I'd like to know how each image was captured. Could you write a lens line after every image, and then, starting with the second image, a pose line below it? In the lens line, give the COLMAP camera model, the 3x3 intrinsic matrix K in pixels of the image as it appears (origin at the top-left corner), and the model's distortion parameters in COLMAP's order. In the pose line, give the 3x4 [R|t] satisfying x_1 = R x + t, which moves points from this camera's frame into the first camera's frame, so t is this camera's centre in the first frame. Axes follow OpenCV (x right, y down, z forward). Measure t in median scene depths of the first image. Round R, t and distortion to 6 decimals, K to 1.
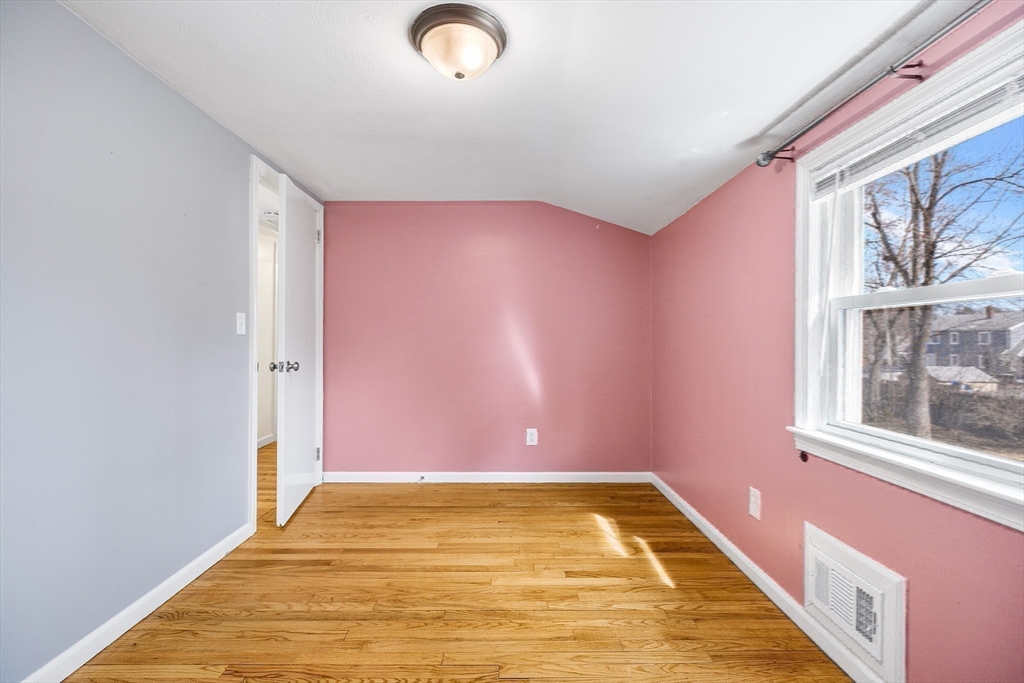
lens RADIAL K [[434.2, 0, 512.7], [0, 434.2, 339.4], [0, 0, 1]] dist [0.003464, 0.000172]
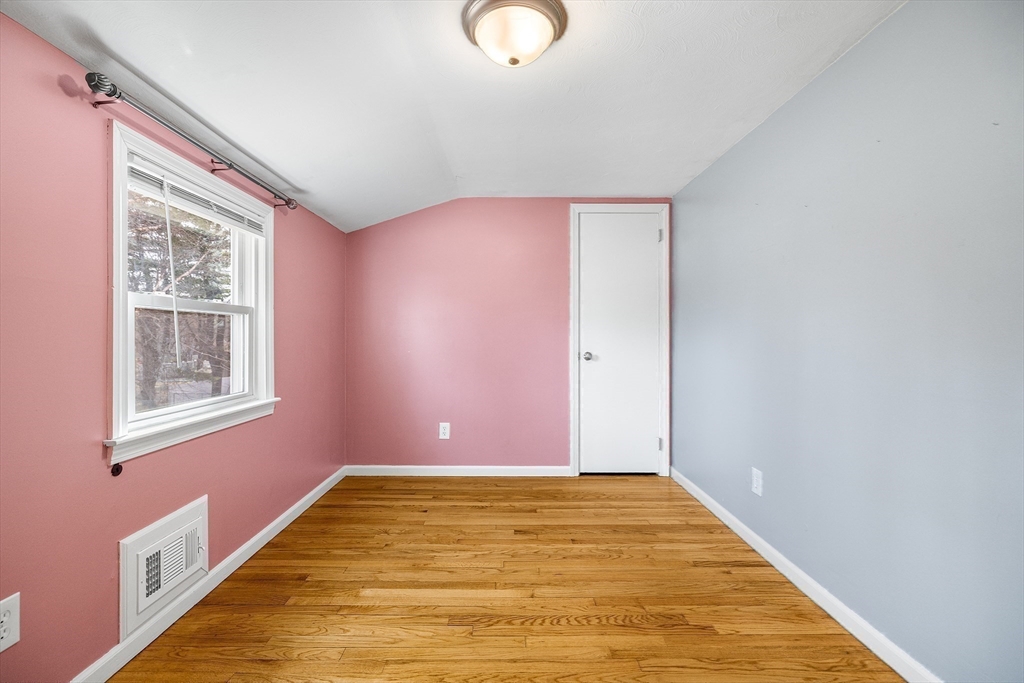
lens RADIAL K [[434.2, 0, 508.2], [0, 434.2, 339.5], [0, 0, 1]] dist [0.003464, 0.000172]
pose [[-0.999835, -0.002971, 0.017948, -0.135471], [-0.003017, 0.999992, -0.002512, 0.012079], [-0.017940, -0.002566, -0.999836, 2.026658]]
